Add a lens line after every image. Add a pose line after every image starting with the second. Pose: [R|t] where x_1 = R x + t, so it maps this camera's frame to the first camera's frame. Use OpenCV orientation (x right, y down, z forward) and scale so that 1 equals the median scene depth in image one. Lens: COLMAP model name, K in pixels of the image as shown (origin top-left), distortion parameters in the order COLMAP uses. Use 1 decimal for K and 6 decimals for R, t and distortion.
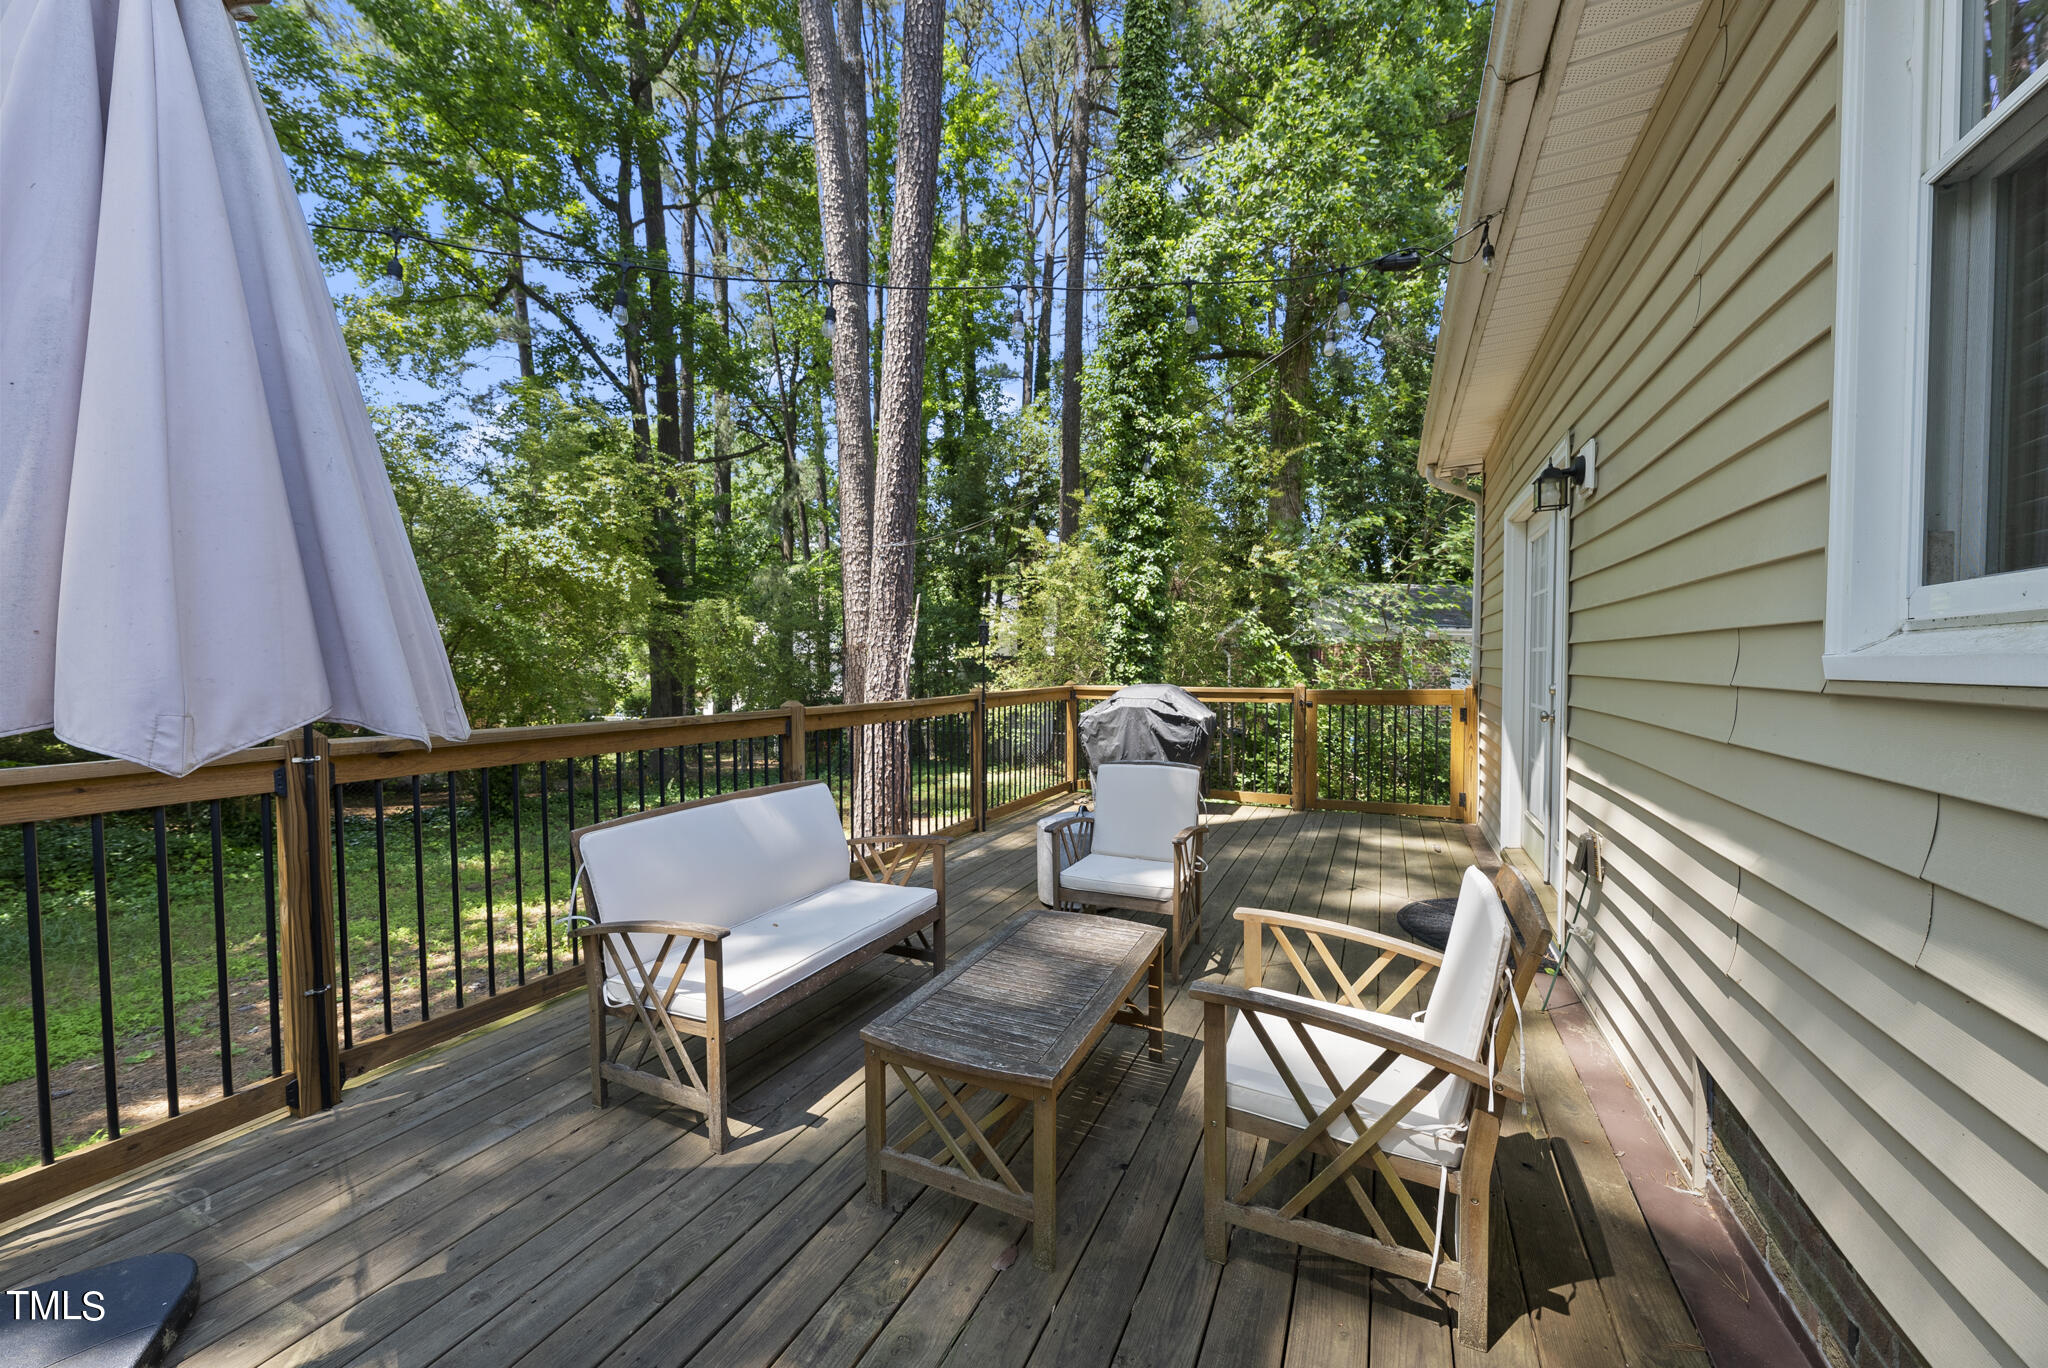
lens RADIAL K [[750.4, 0, 1022.9], [0, 750.4, 688.9], [0, 0, 1]] dist [-0.000376, -0.000077]
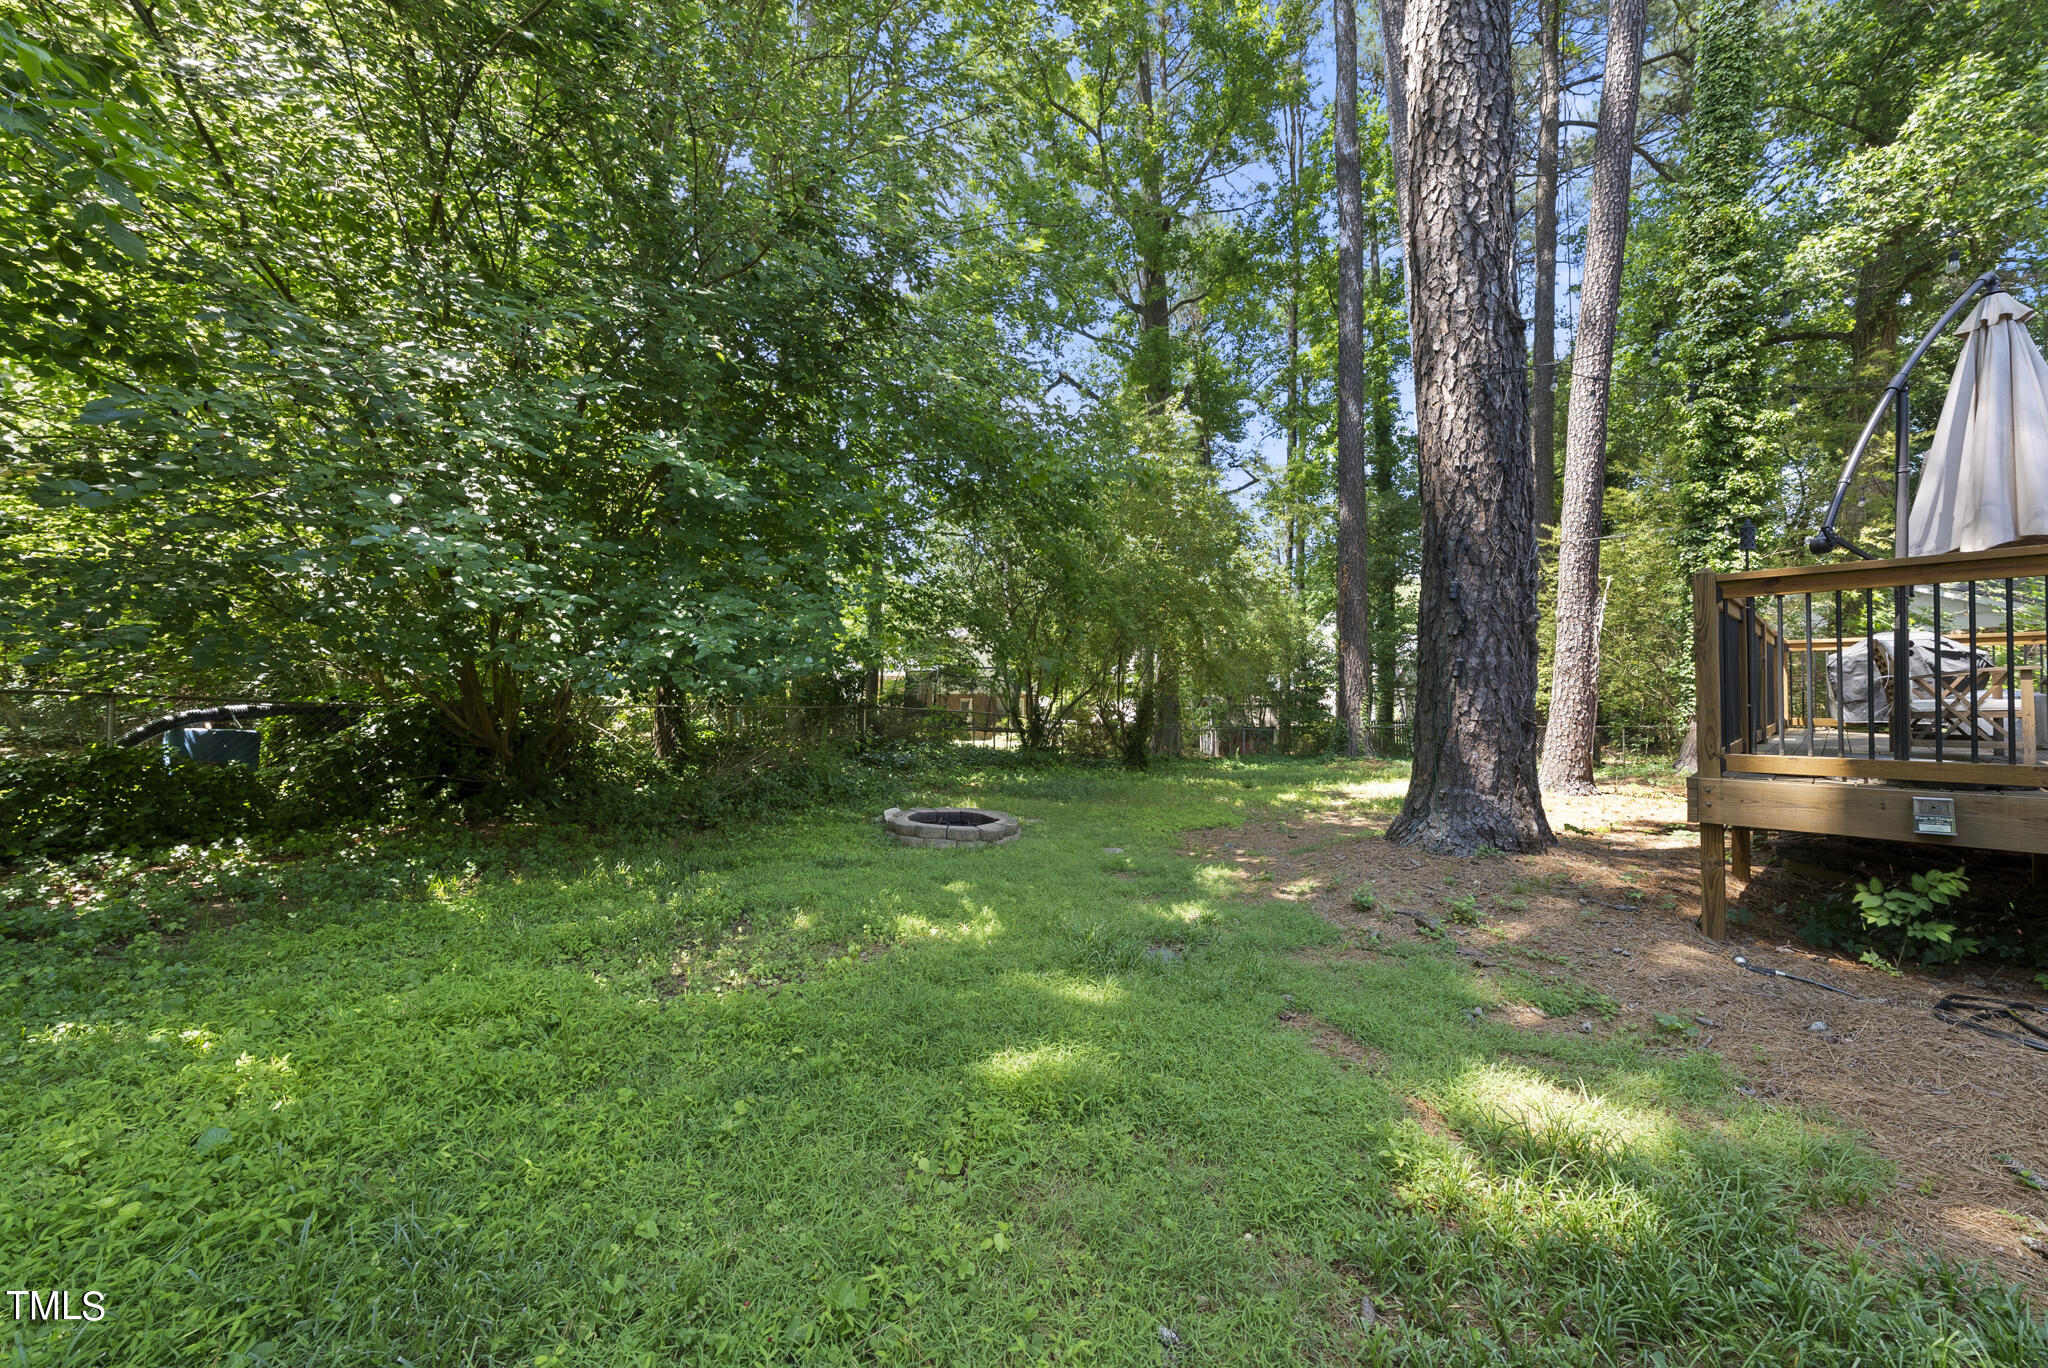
lens RADIAL K [[750.4, 0, 1024.1], [0, 750.4, 682.8], [0, 0, 1]] dist [-0.000376, -0.000077]
pose [[0.929329, -0.000055, -0.369254, -0.395320], [-0.015247, 0.999141, -0.038521, 0.080435], [0.368939, 0.041428, 0.928530, -0.368363]]
